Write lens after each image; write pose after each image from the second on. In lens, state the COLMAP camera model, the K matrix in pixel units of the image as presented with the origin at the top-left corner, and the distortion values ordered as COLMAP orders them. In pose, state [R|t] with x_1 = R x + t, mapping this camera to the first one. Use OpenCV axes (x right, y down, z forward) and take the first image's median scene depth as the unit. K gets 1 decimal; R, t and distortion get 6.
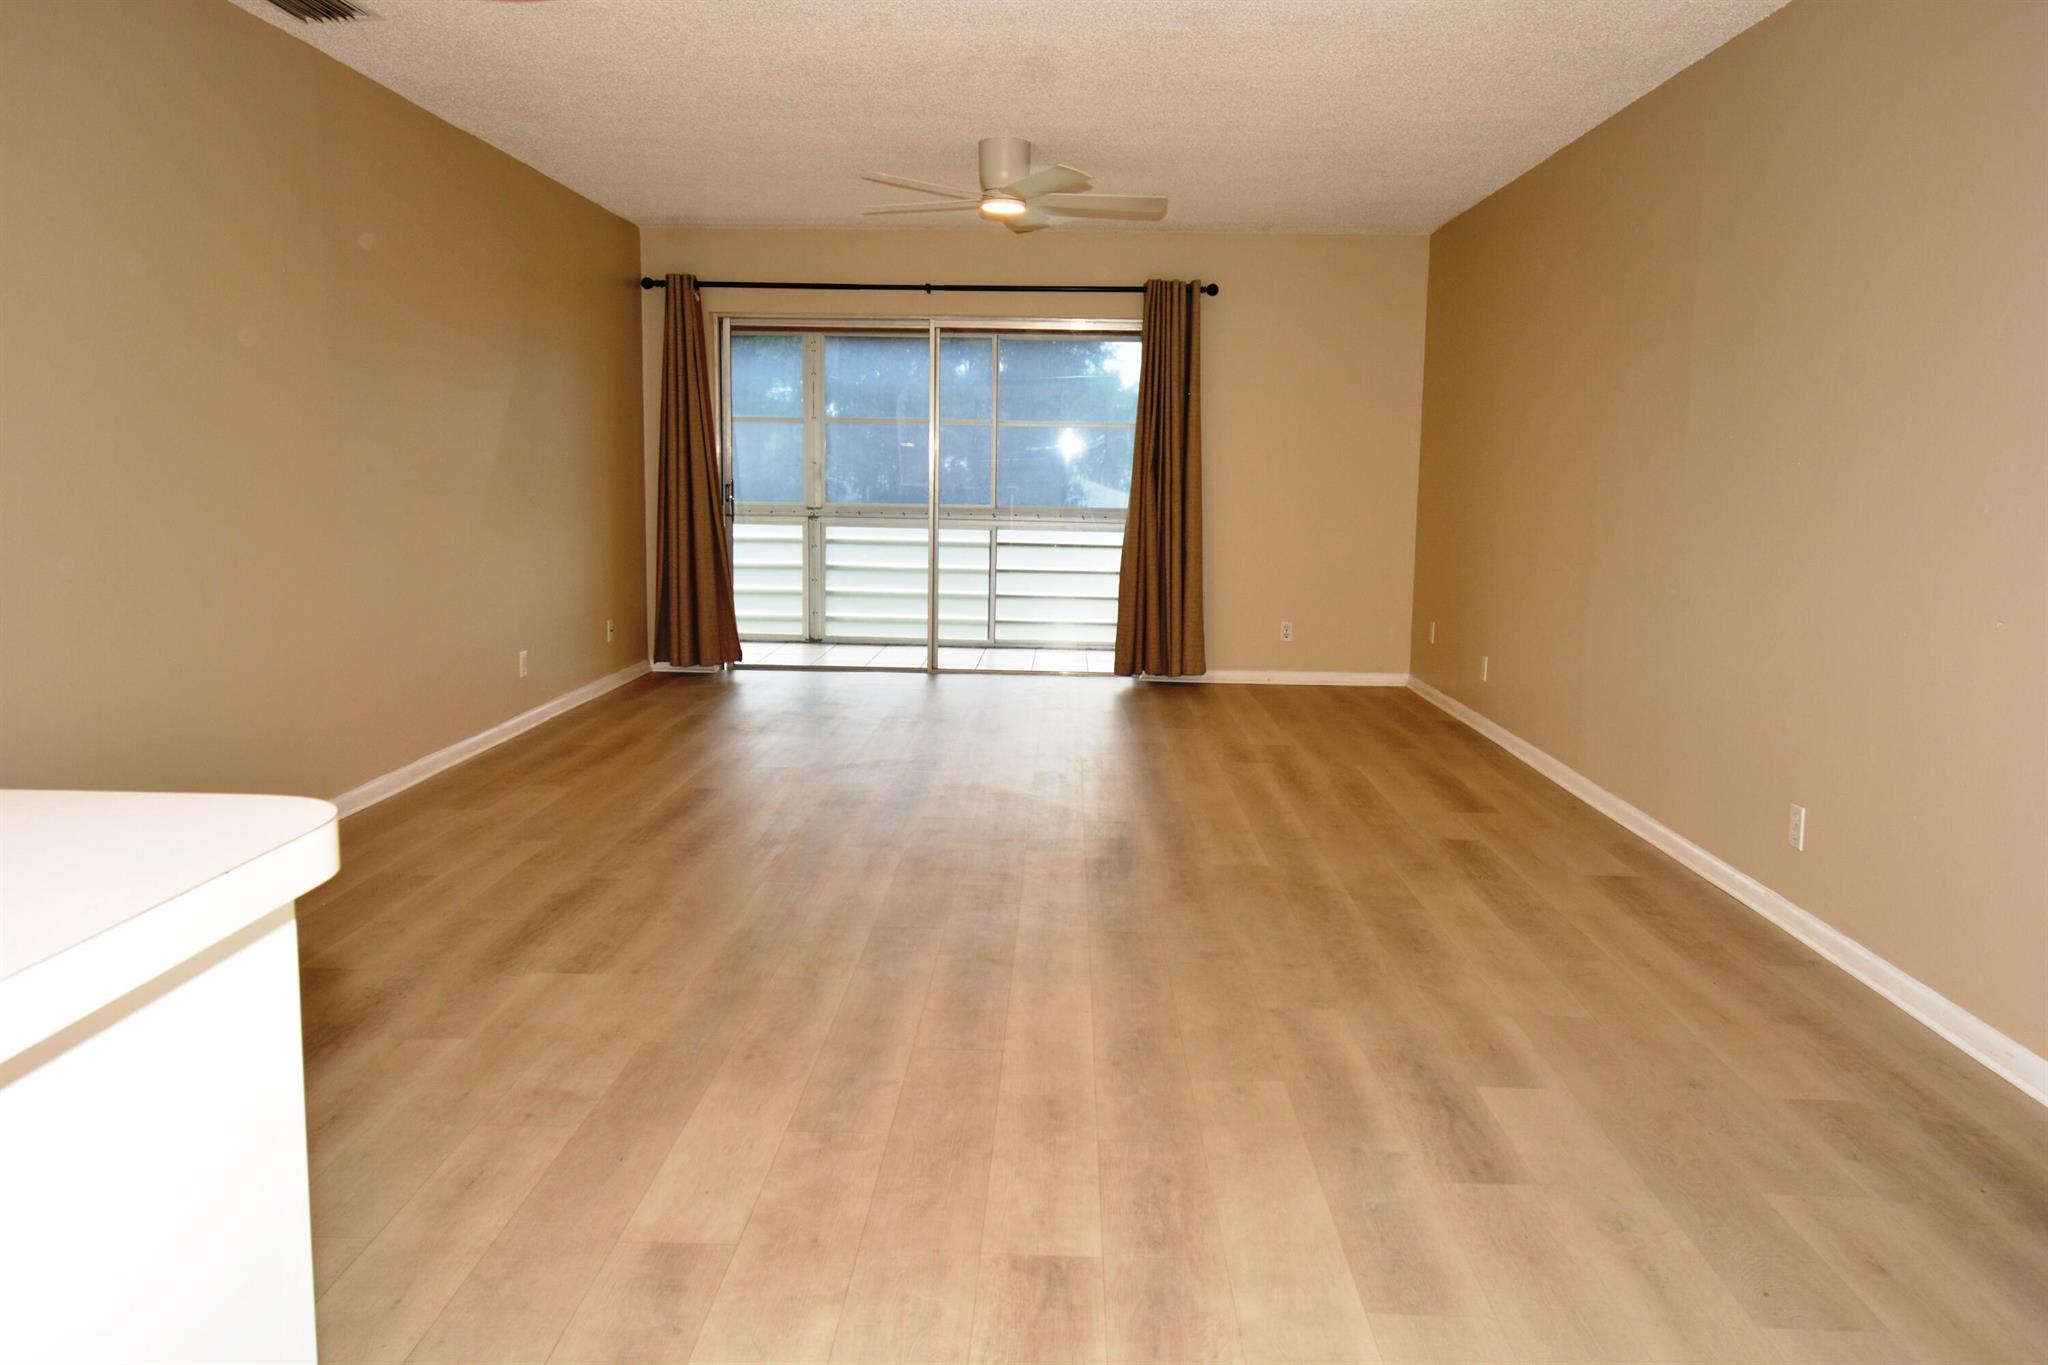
lens RADIAL K [[1583.6, 0, 1024.0], [0, 1583.6, 682.5], [0, 0, 1]] dist [-0.000886, -0.000243]
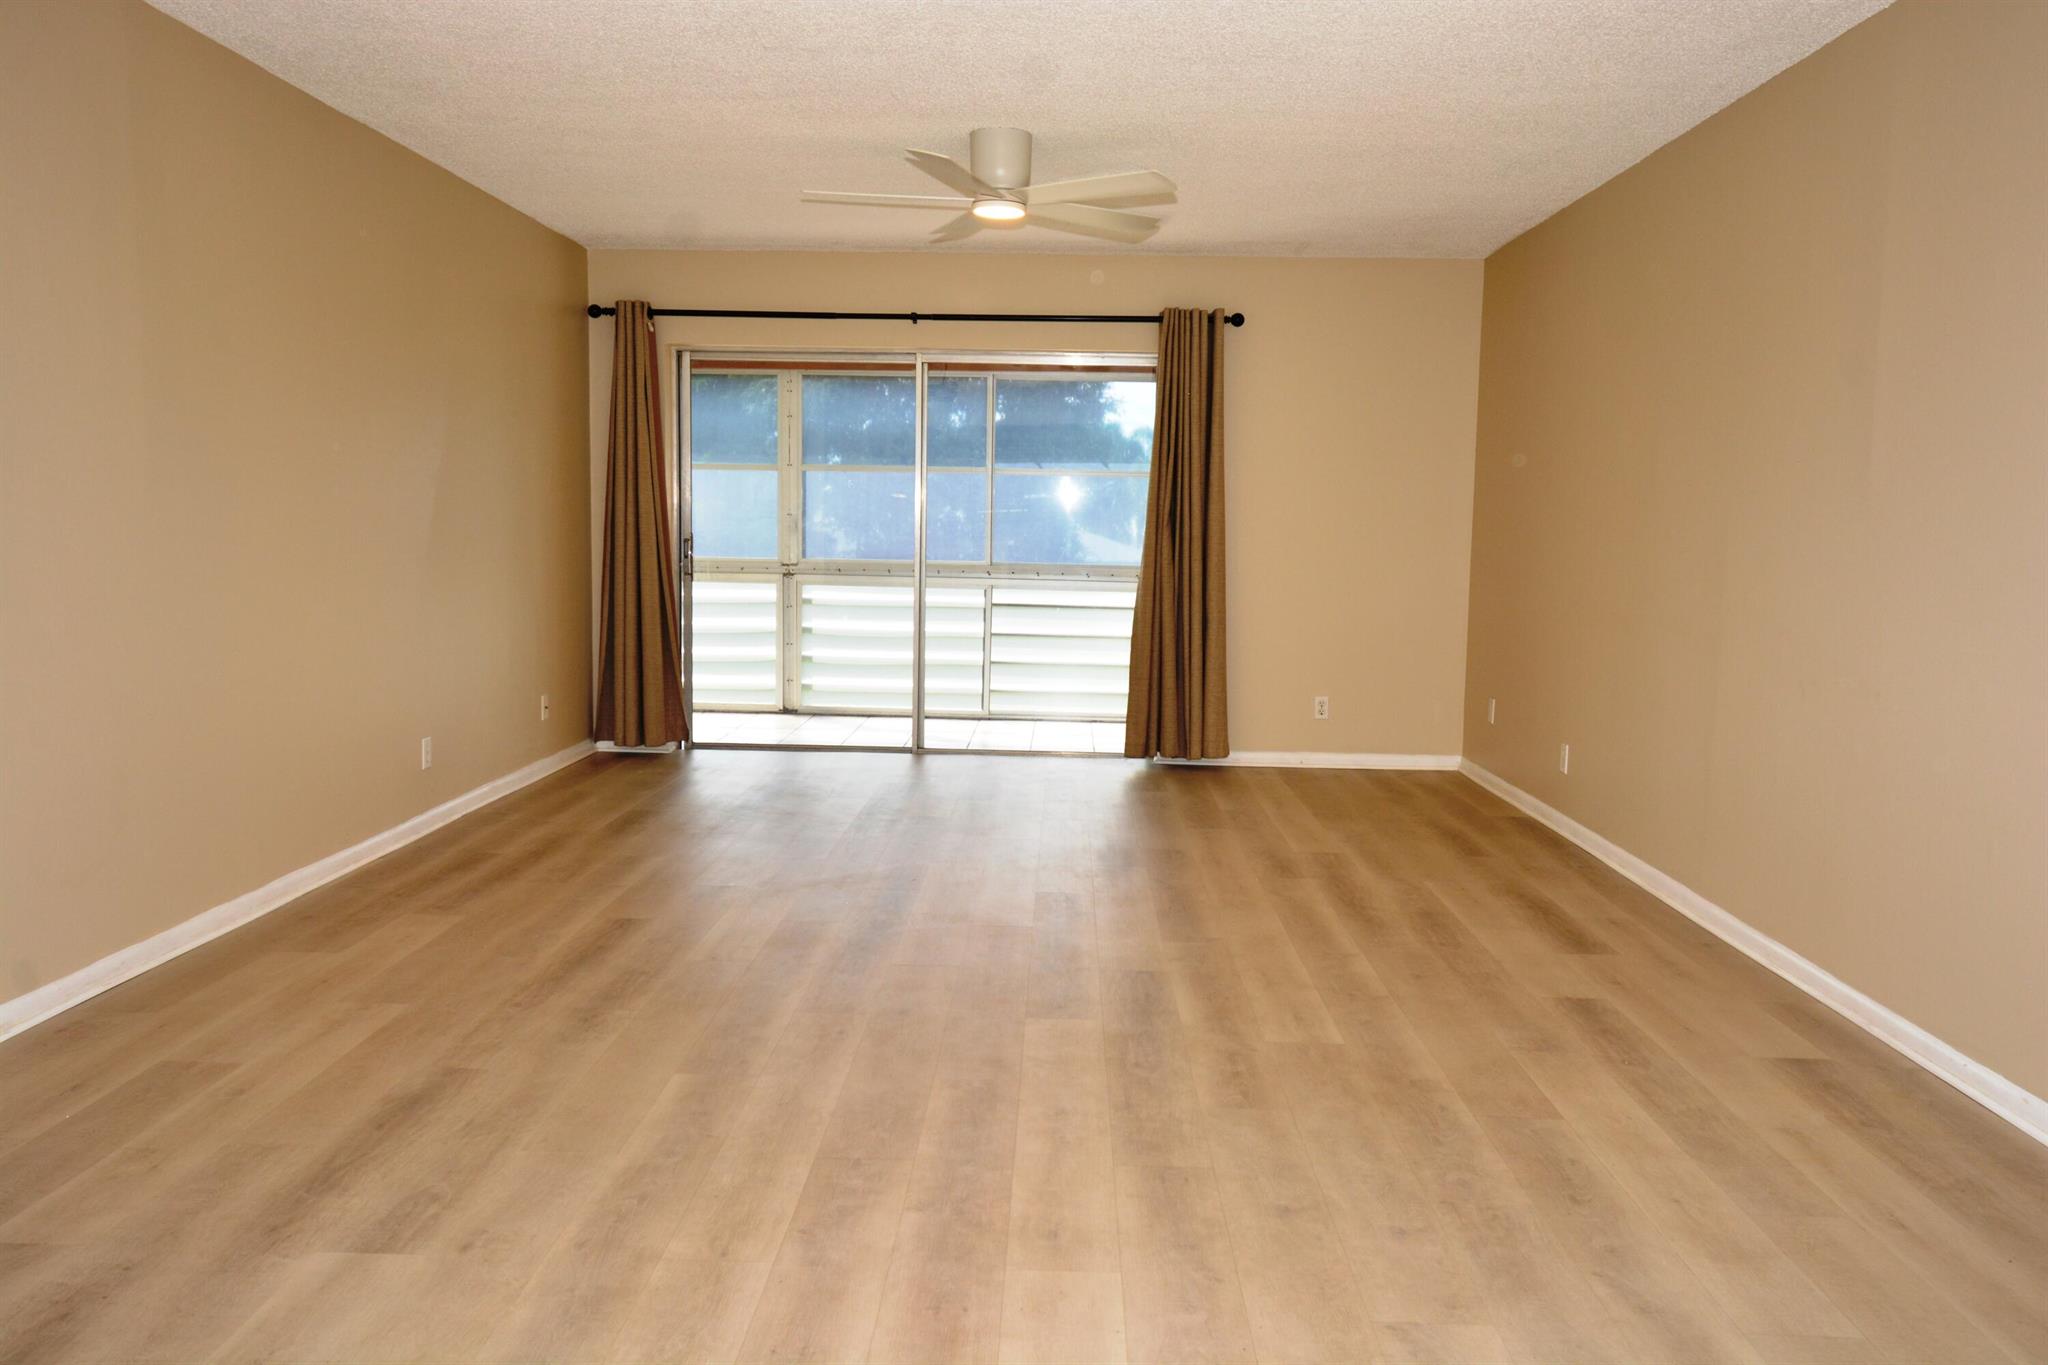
lens RADIAL K [[1583.6, 0, 1024.0], [0, 1583.6, 682.5], [0, 0, 1]] dist [-0.000886, -0.000243]
pose [[0.999996, 0.002009, 0.002106, -0.000916], [-0.001942, 0.999497, -0.031639, -0.019468], [-0.002168, 0.031635, 0.999497, 0.132634]]
